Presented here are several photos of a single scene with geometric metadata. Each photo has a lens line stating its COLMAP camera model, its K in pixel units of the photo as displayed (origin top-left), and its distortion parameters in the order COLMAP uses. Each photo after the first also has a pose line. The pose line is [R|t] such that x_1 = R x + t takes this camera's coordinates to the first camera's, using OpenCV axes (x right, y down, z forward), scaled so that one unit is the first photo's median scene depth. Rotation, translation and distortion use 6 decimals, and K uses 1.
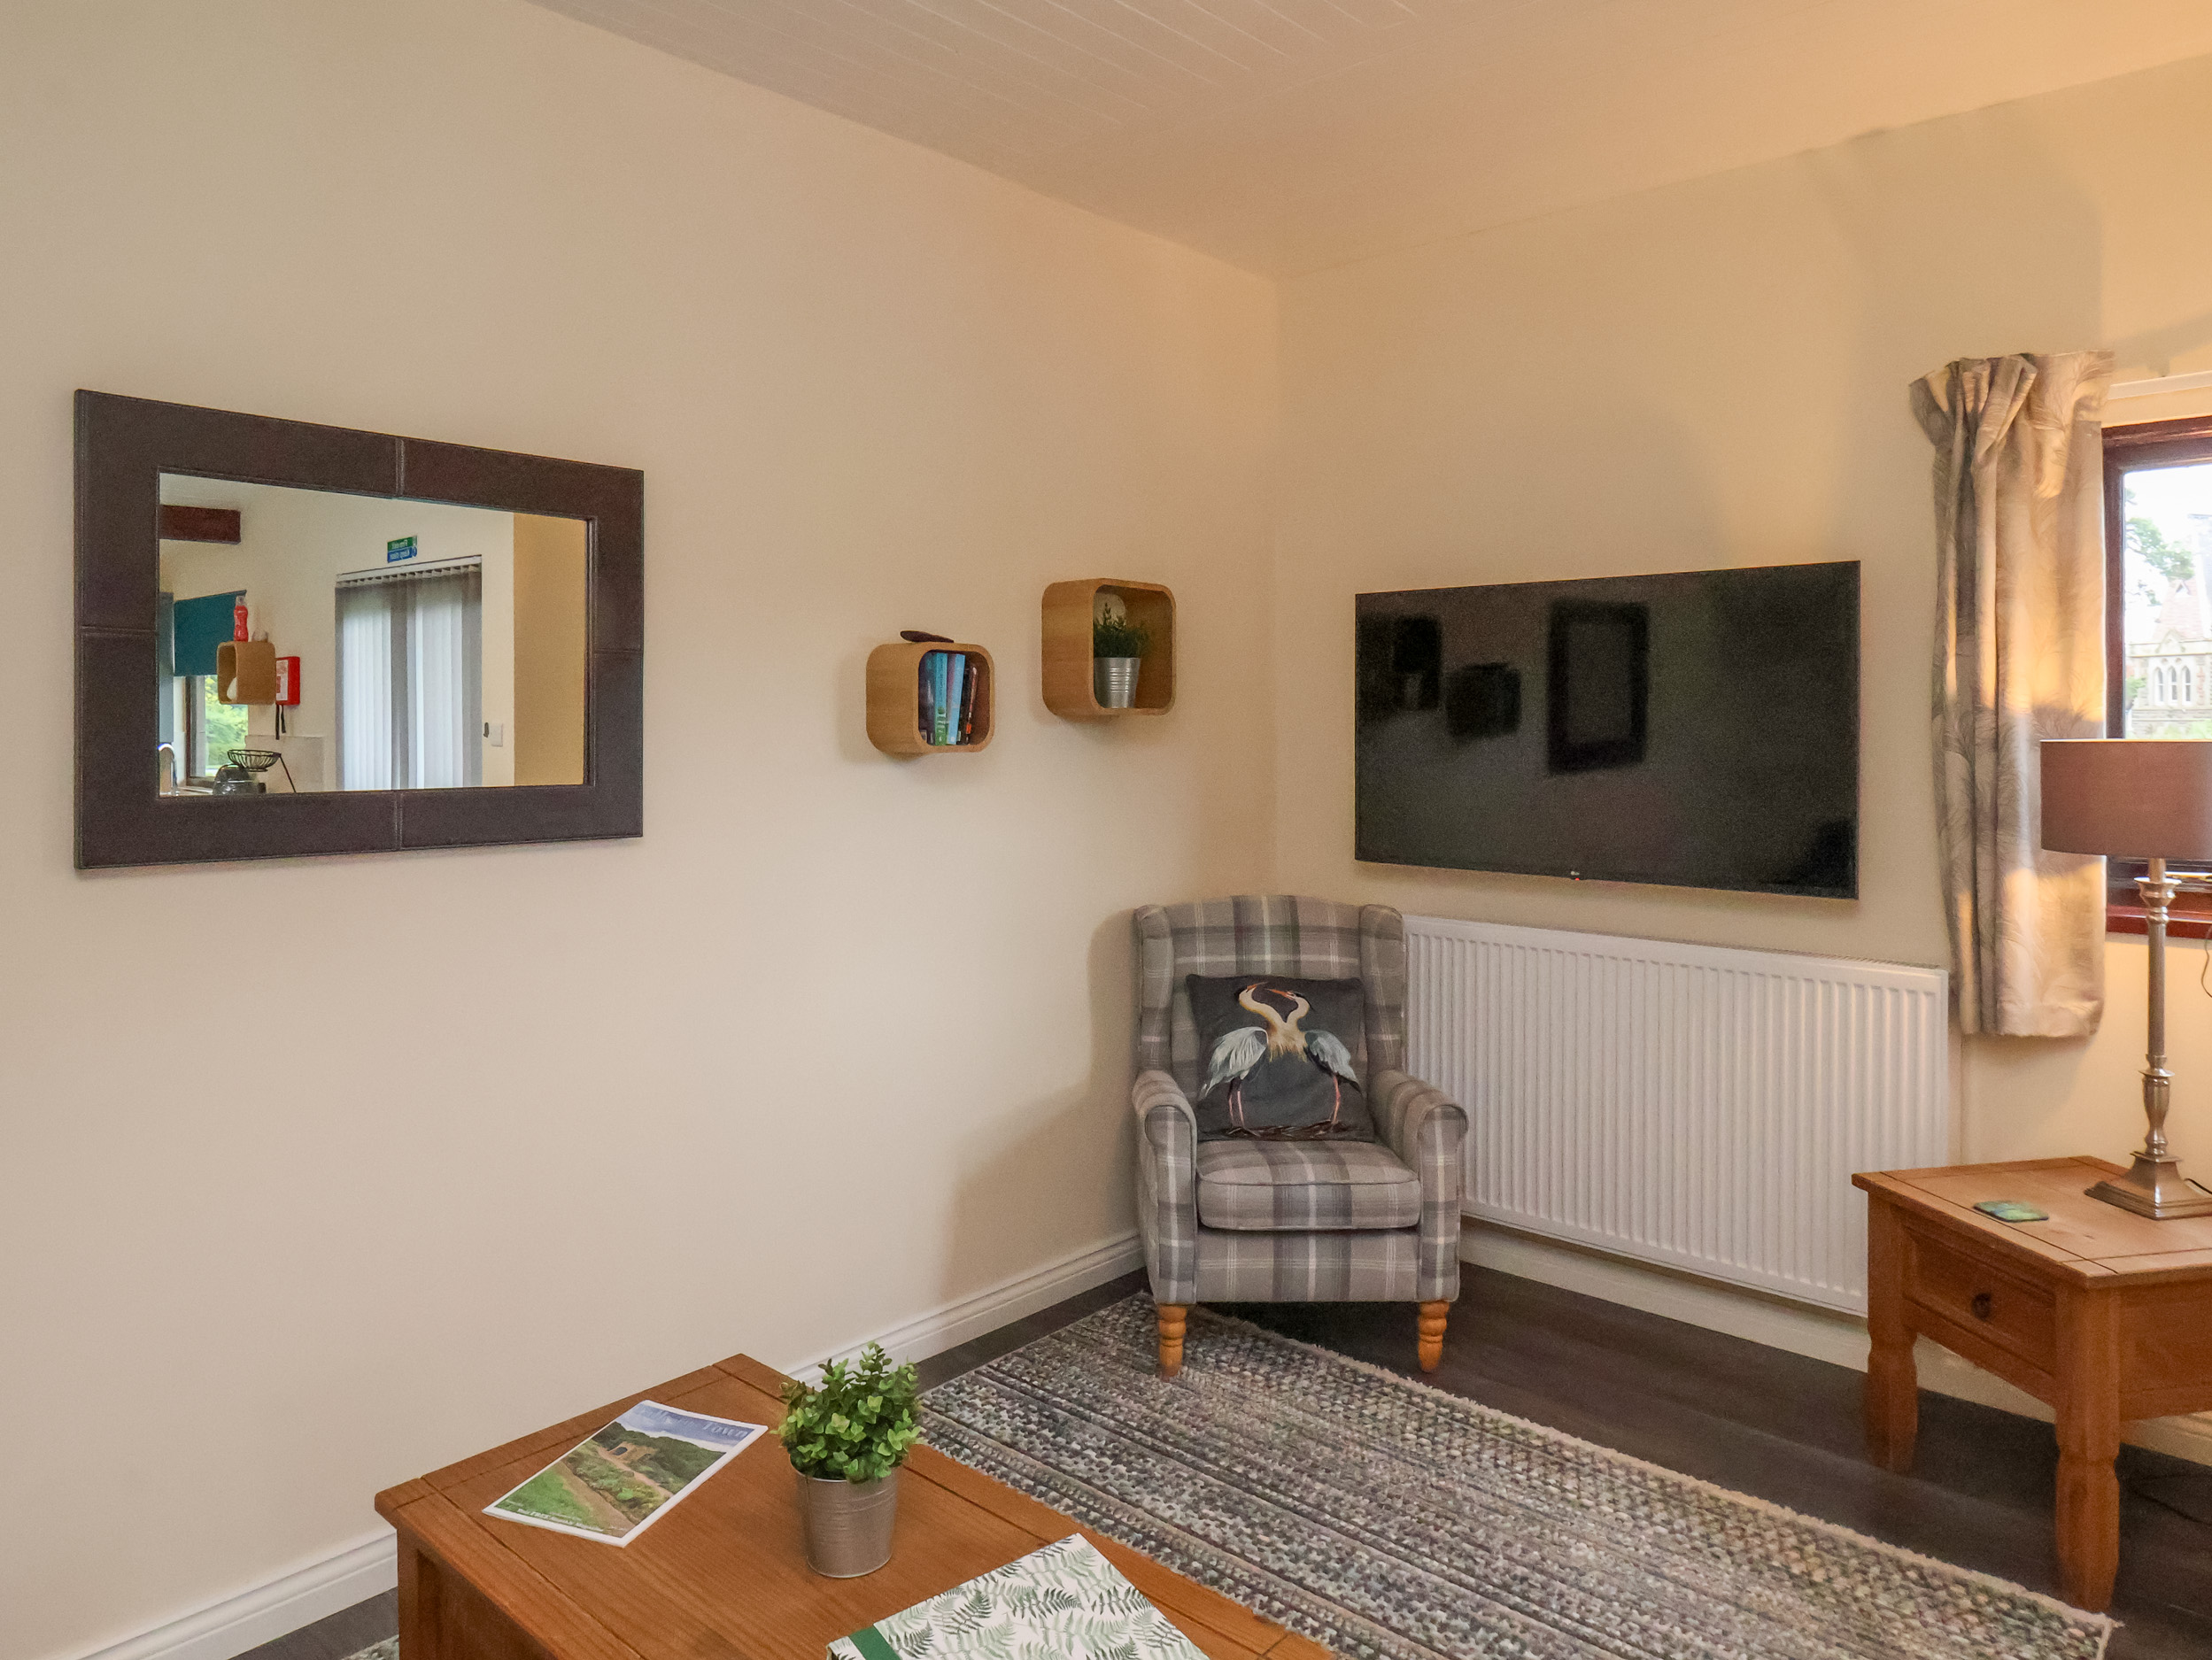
lens RADIAL K [[1459.6, 0, 1099.9], [0, 1459.6, 747.5], [0, 0, 1]] dist [0.016663, -0.000145]
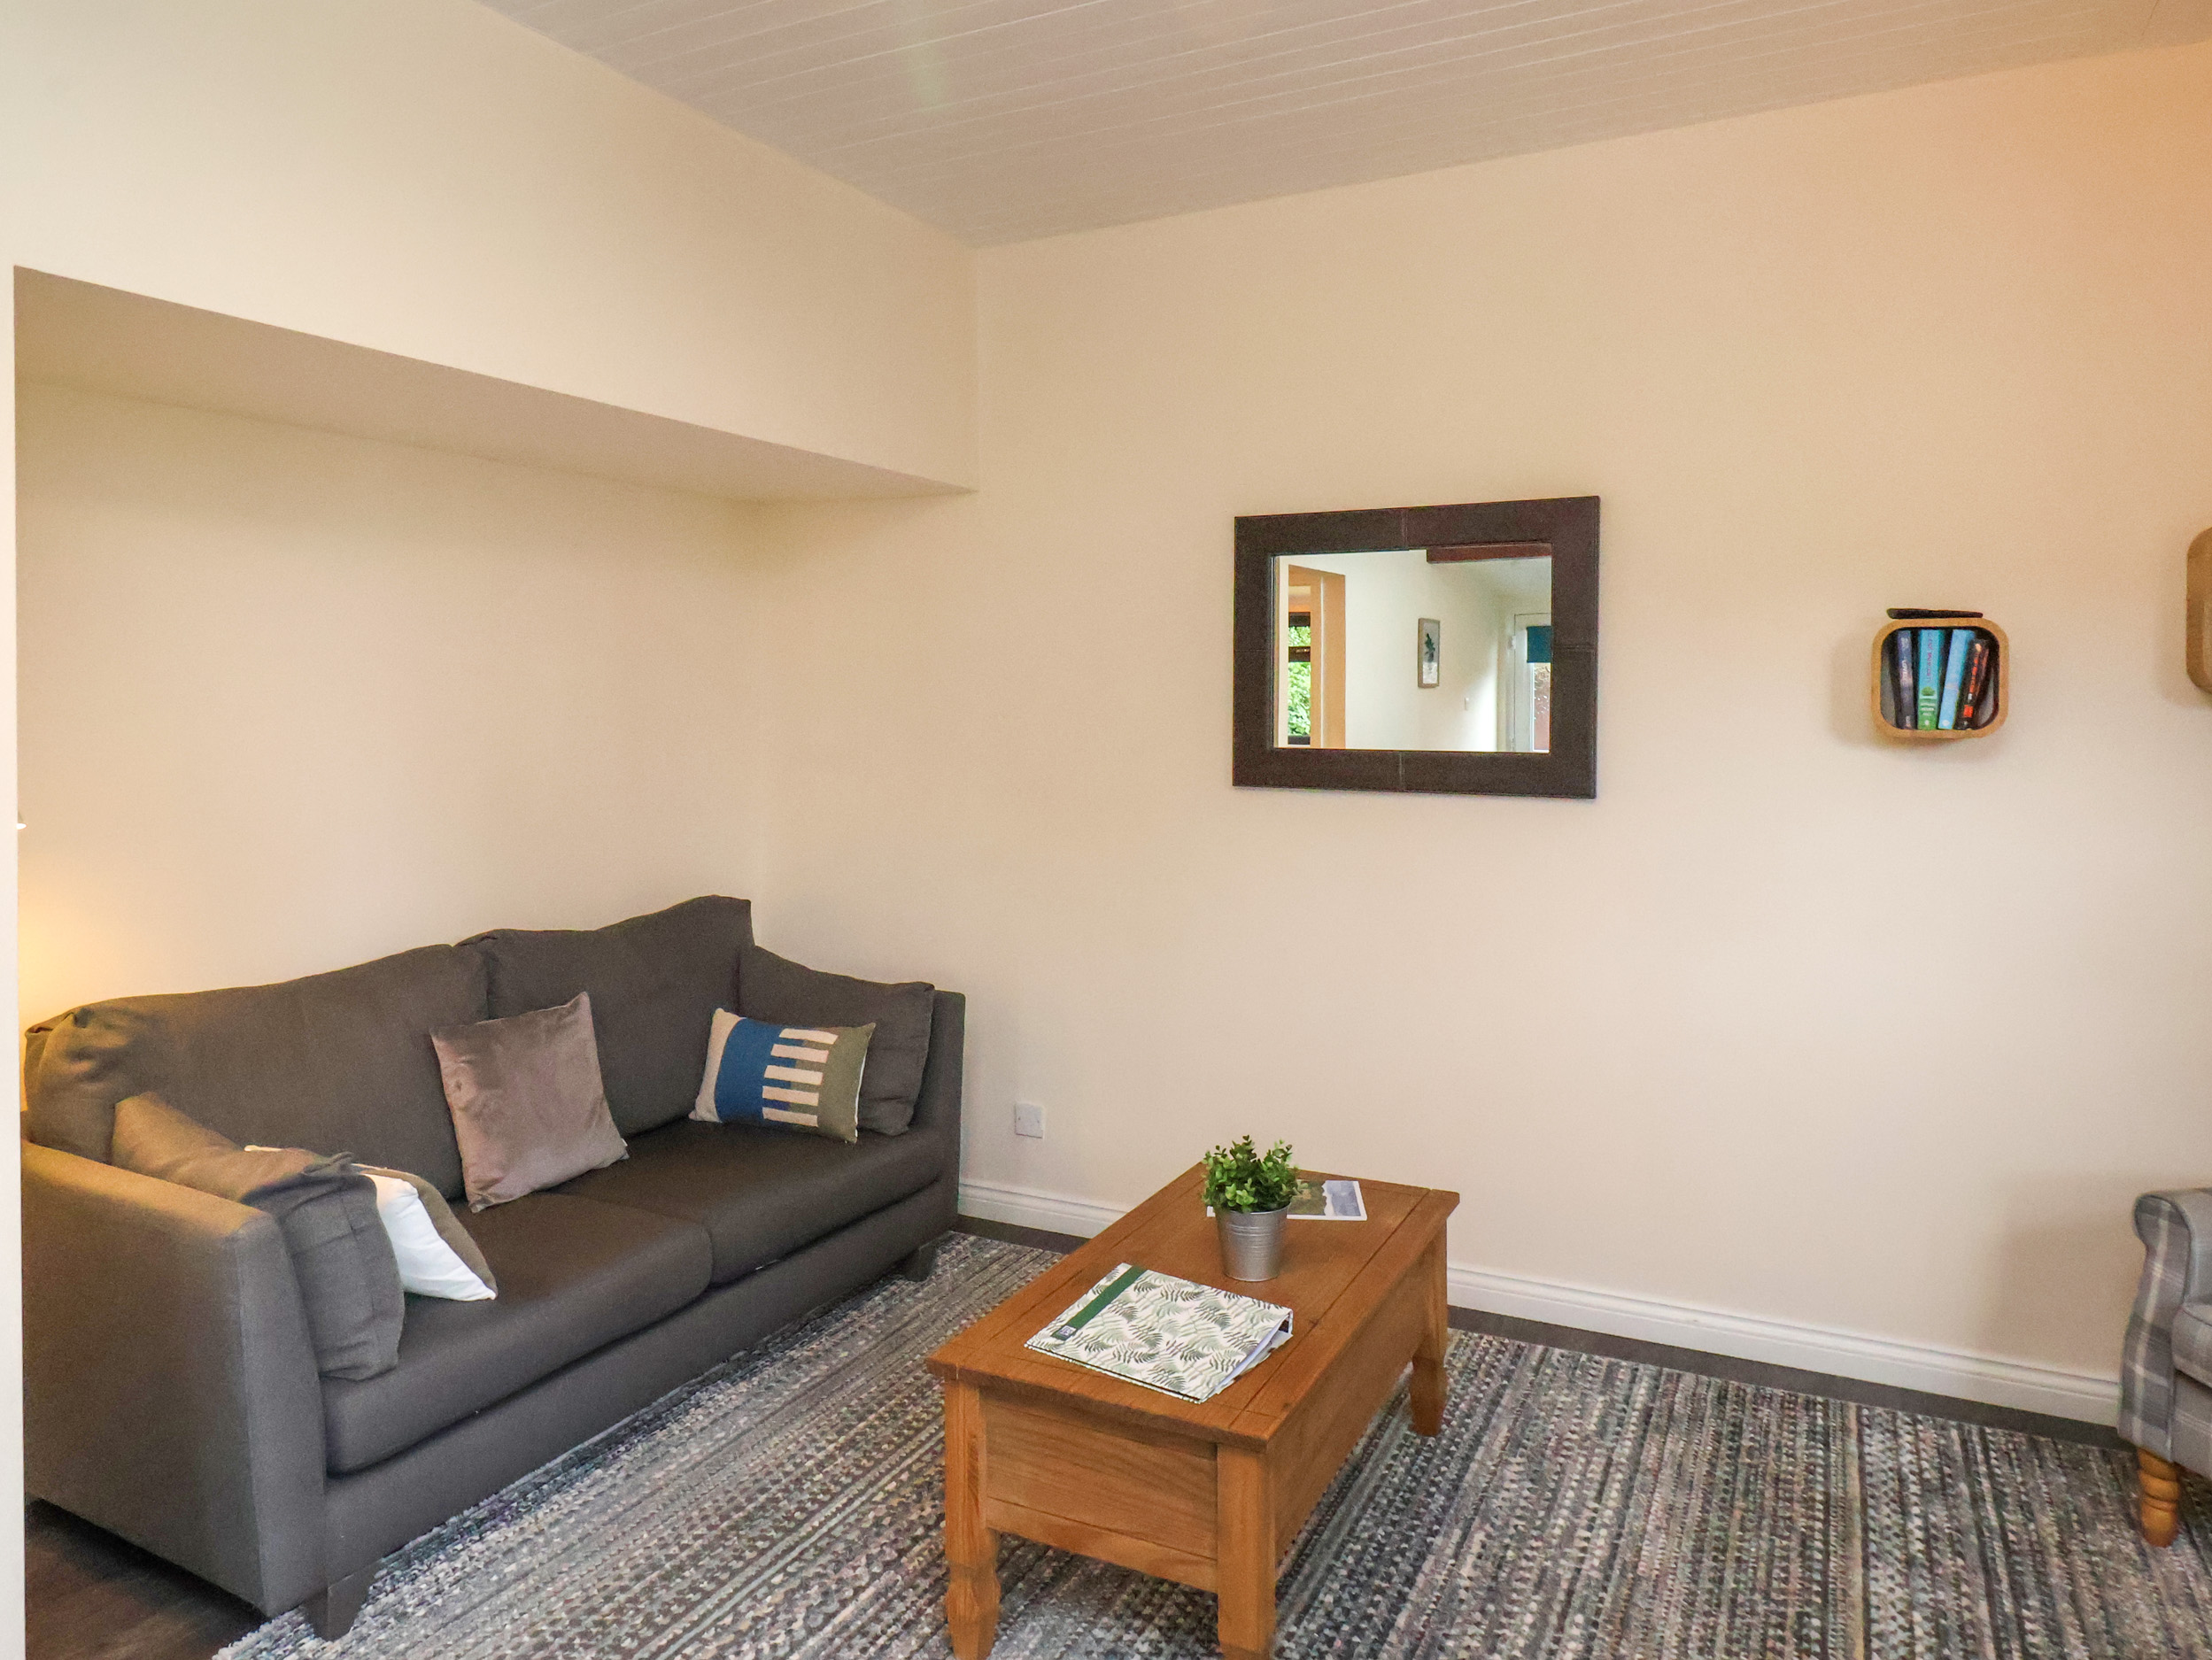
lens RADIAL K [[1465.6, 0, 1095.8], [0, 1465.6, 699.7], [0, 0, 1]] dist [-0.003364, -0.006627]
pose [[0.258653, 0.002181, -0.965968, 0.648927], [-0.017180, 0.999850, -0.002342, -0.008946], [0.965817, 0.017201, 0.258652, 0.247412]]
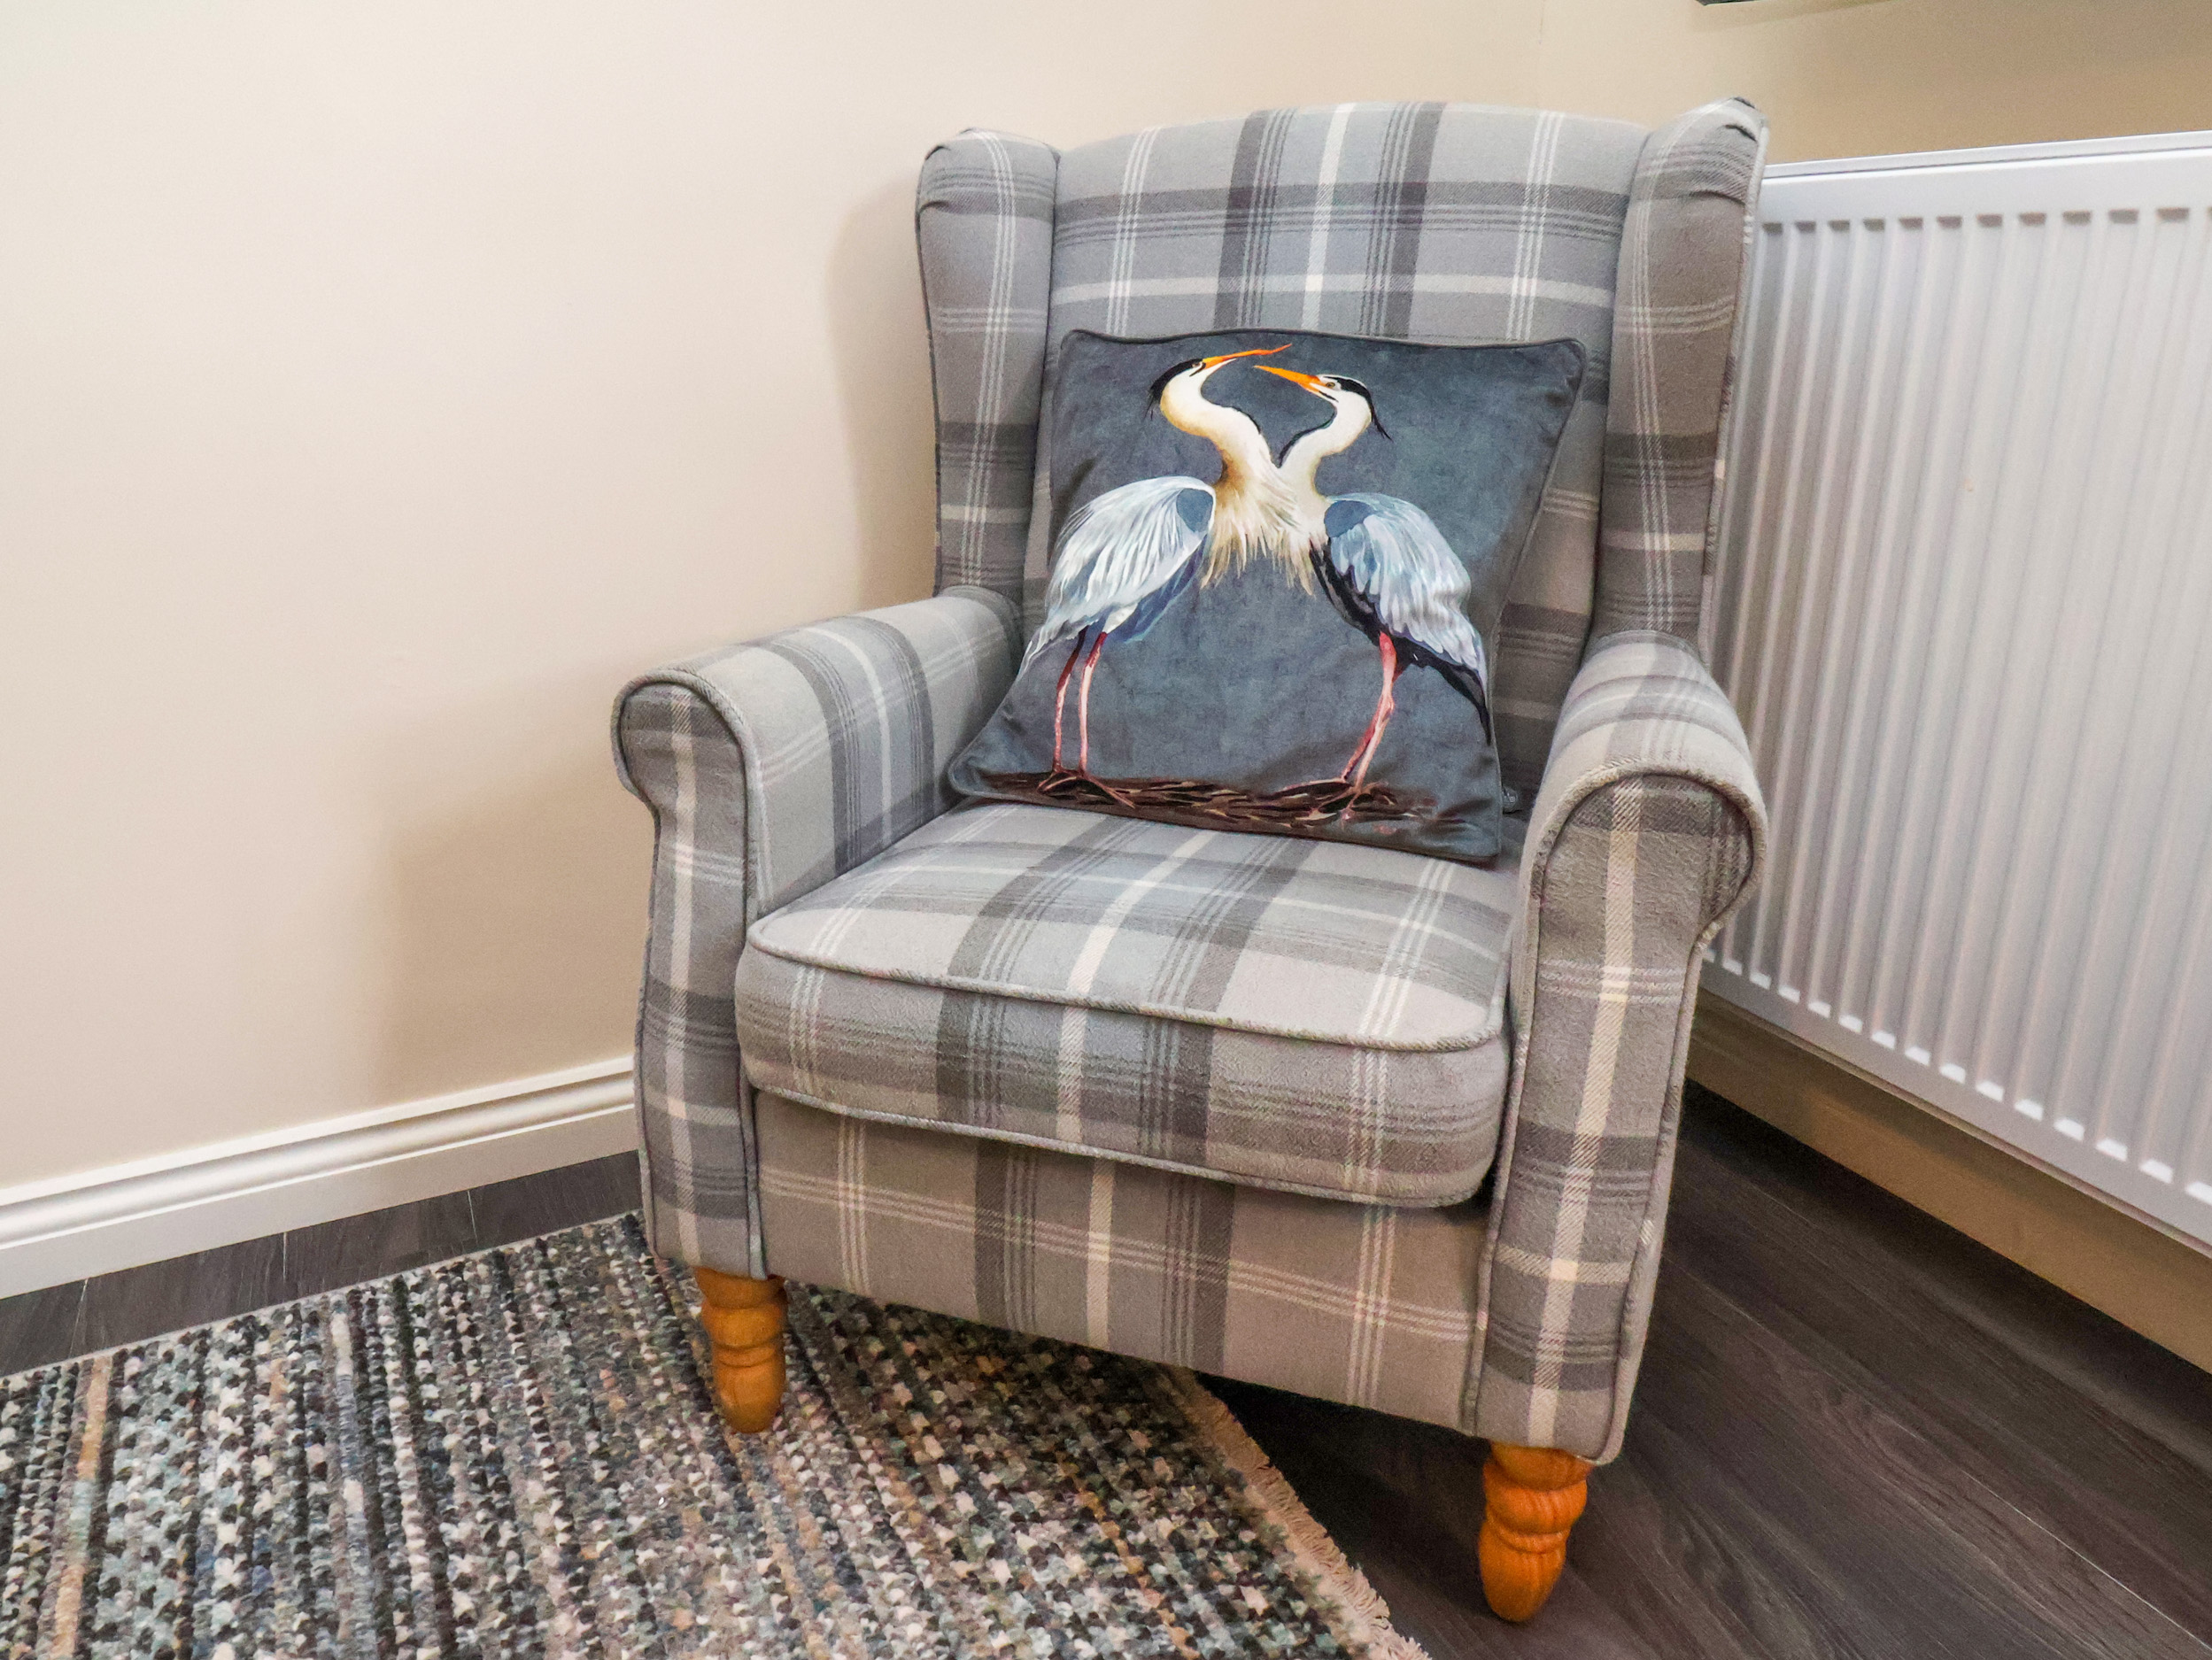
lens RADIAL K [[1560.4, 0, 1106.0], [0, 1560.4, 830.0], [0, 0, 1]] dist [-0.005355, -0.001624]
pose [[0.929355, 0.113447, -0.351325, 0.244228], [0.007585, 0.945548, 0.325394, 0.170316], [0.369110, -0.305071, 0.877889, 0.744630]]
